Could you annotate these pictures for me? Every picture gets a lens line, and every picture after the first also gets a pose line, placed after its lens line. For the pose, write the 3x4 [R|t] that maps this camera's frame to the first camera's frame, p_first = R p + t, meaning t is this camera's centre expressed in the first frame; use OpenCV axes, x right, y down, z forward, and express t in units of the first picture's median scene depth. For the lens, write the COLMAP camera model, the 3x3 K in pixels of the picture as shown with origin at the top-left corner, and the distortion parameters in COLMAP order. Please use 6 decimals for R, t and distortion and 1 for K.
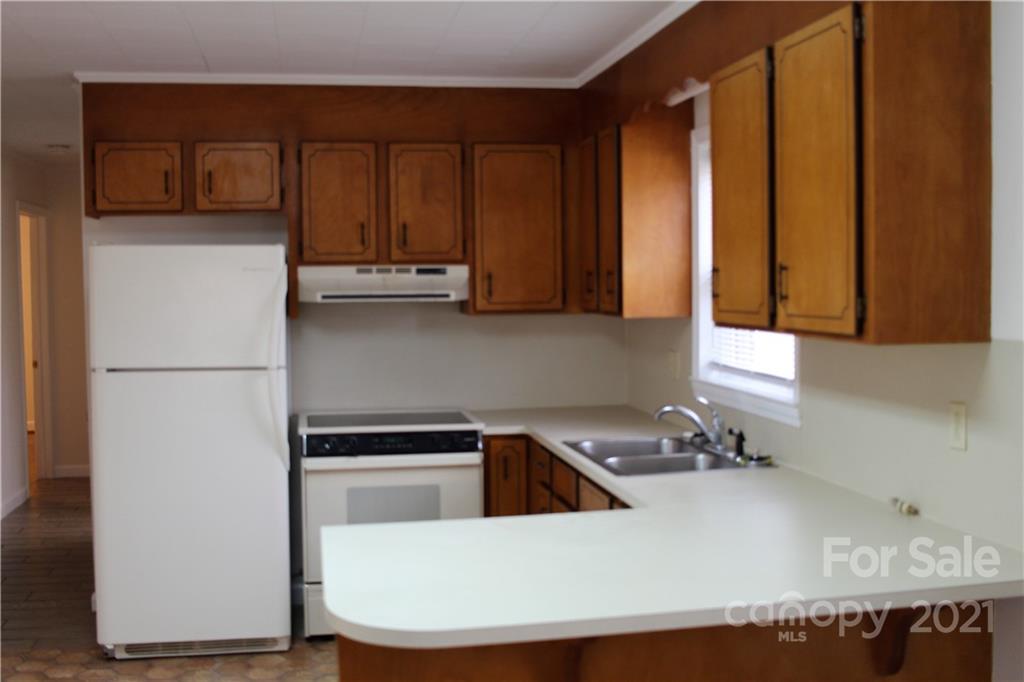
lens RADIAL K [[1139.7, 0, 512.0], [0, 1139.7, 341.0], [0, 0, 1]] dist [-0.126067, 0.158537]
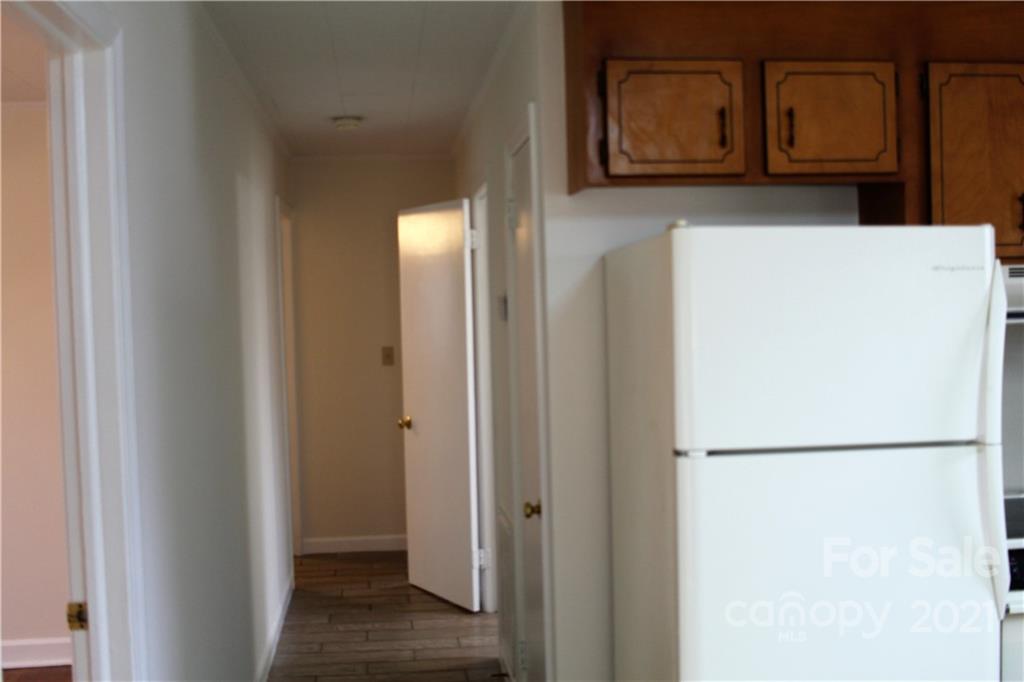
lens RADIAL K [[1139.7, 0, 512.0], [0, 1139.7, 341.0], [0, 0, 1]] dist [-0.126067, 0.158537]
pose [[0.998019, -0.015118, -0.061070, -0.375601], [0.014066, 0.999746, -0.017620, -0.018396], [0.061321, 0.016726, 0.997978, 0.389186]]
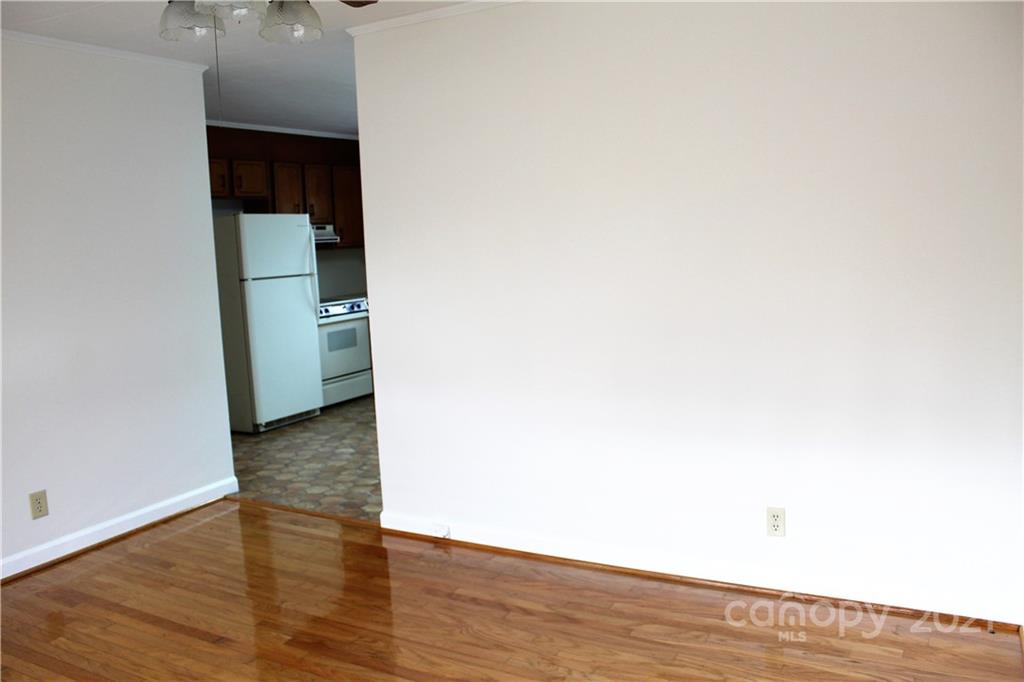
lens RADIAL K [[849.2, 0, 512.0], [0, 849.2, 341.0], [0, 0, 1]] dist [-0.136356, -0.000316]
pose [[0.633114, -0.115433, 0.765403, -1.054382], [0.079863, 0.993282, 0.083741, 0.041107], [-0.769928, 0.008110, 0.638079, -0.221043]]
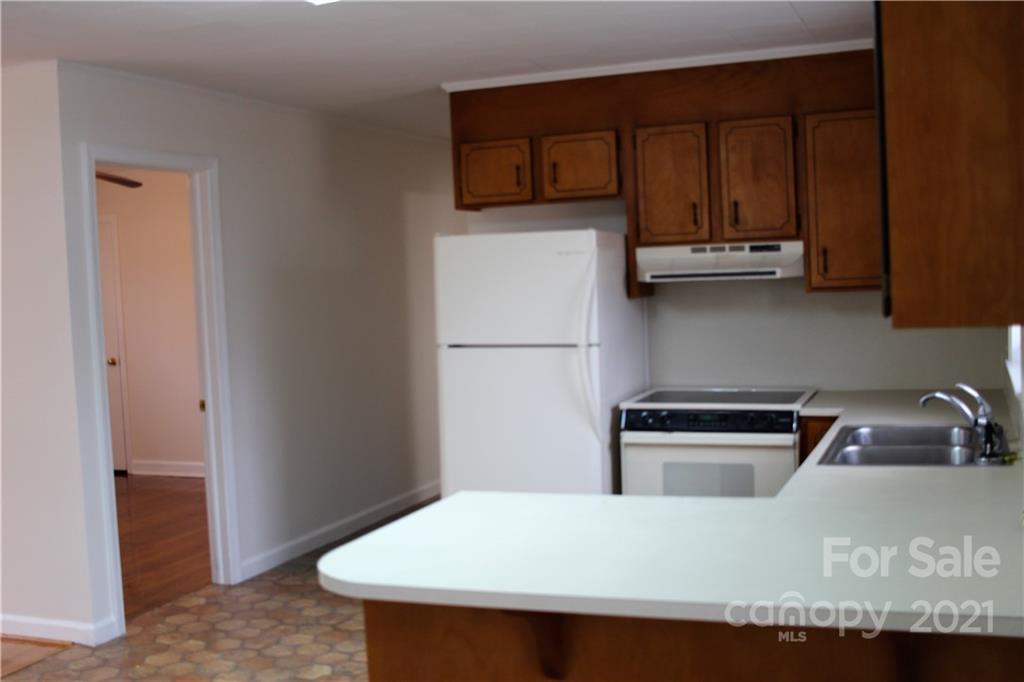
lens RADIAL K [[1139.7, 0, 512.0], [0, 1139.7, 341.0], [0, 0, 1]] dist [-0.126067, 0.158537]
pose [[0.847317, 0.006731, -0.531045, 0.272496], [0.005722, 0.999746, 0.021803, -0.003648], [0.531057, -0.021513, 0.847063, 0.052669]]
